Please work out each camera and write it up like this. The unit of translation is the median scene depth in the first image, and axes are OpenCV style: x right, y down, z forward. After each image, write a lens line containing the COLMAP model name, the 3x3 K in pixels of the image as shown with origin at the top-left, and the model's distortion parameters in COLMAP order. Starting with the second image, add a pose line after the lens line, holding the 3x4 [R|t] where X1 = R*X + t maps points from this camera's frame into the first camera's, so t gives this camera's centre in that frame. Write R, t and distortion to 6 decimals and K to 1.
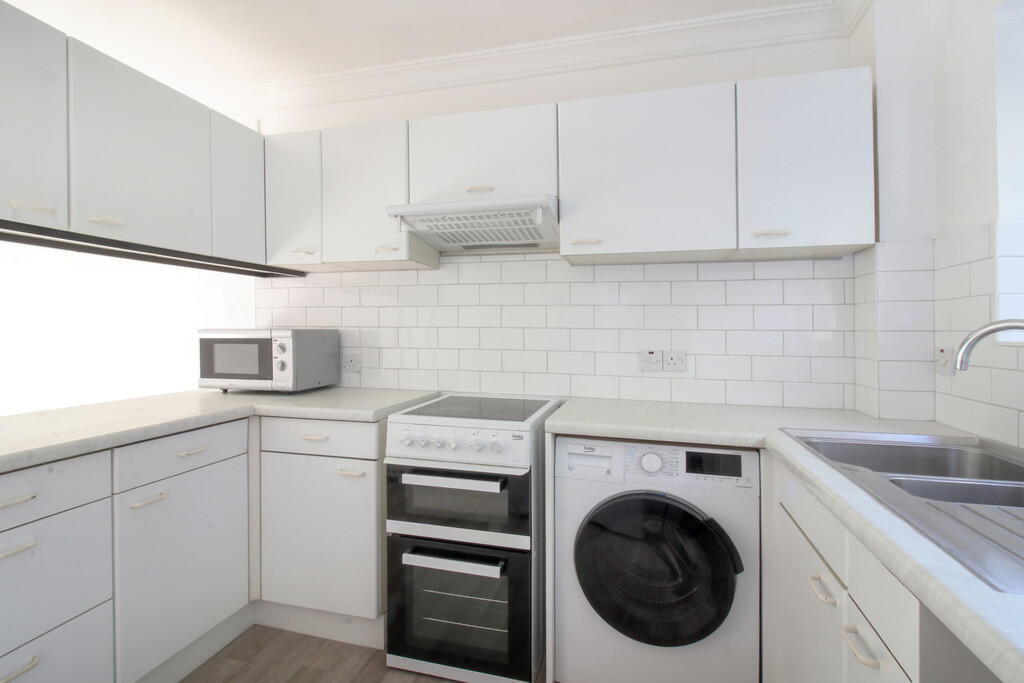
lens RADIAL K [[479.6, 0, 512.0], [0, 479.6, 331.5], [0, 0, 1]] dist [-0.000800, 0.000191]
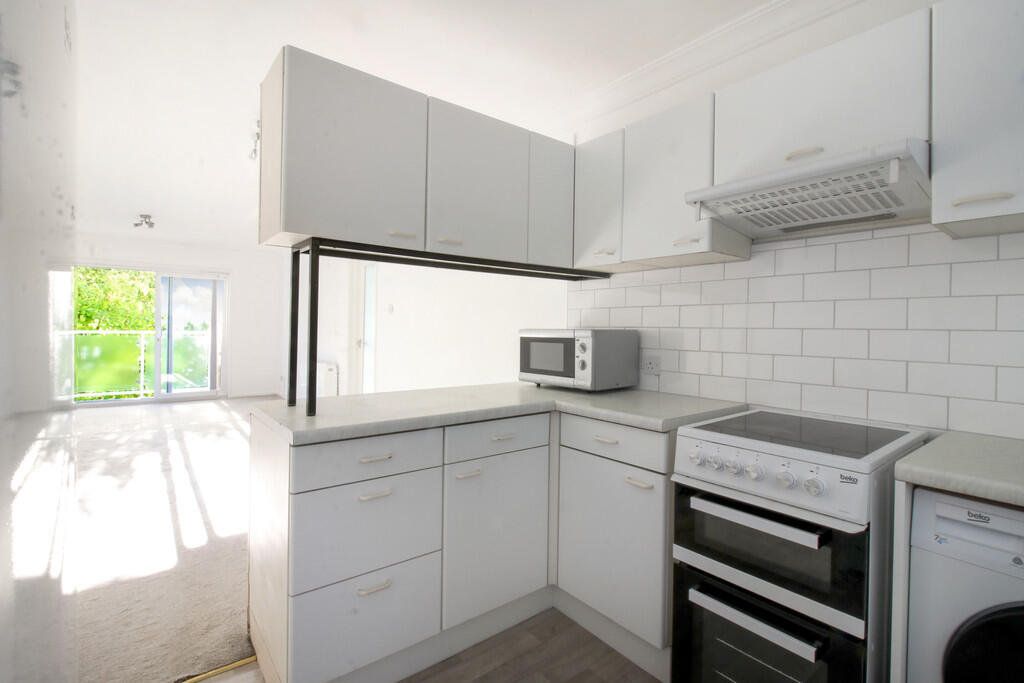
lens RADIAL K [[480.9, 0, 528.0], [0, 480.9, 333.3], [0, 0, 1]] dist [-0.000877, -0.013256]
pose [[0.810106, 0.010801, -0.586184, 0.034384], [-0.010315, 0.999938, 0.004170, 0.000699], [0.586193, 0.002668, 0.810167, 0.105344]]
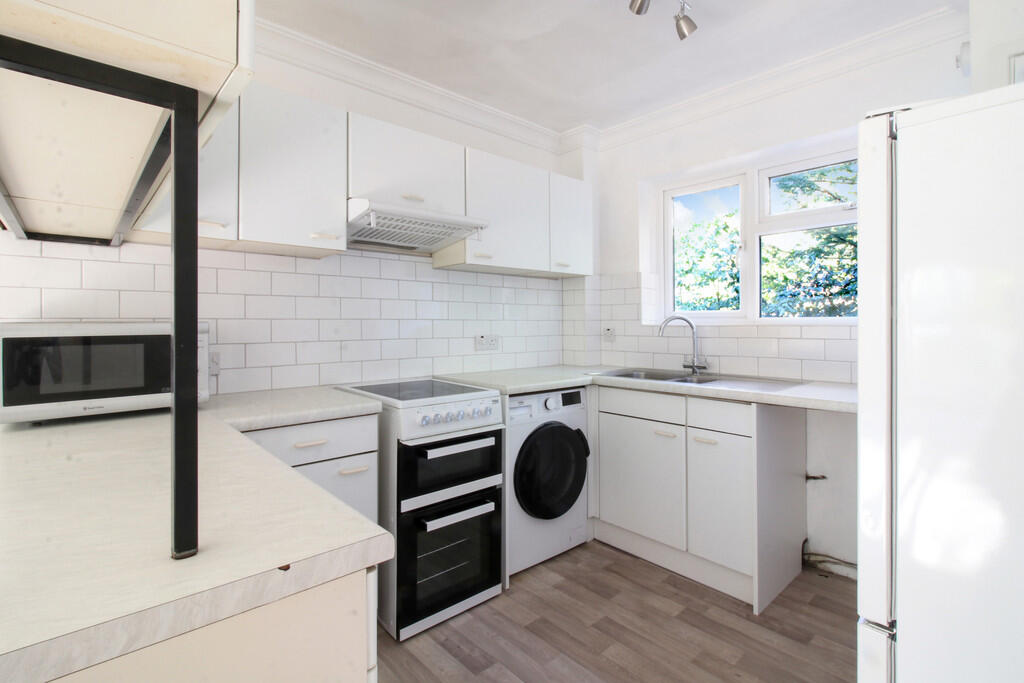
lens RADIAL K [[479.7, 0, 476.8], [0, 479.7, 316.6], [0, 0, 1]] dist [0.000768, 0.000091]
pose [[0.575708, 0.002306, 0.817652, -0.918249], [0.006394, 0.999953, -0.007323, -0.004908], [-0.817630, 0.009444, 0.575666, 0.225441]]
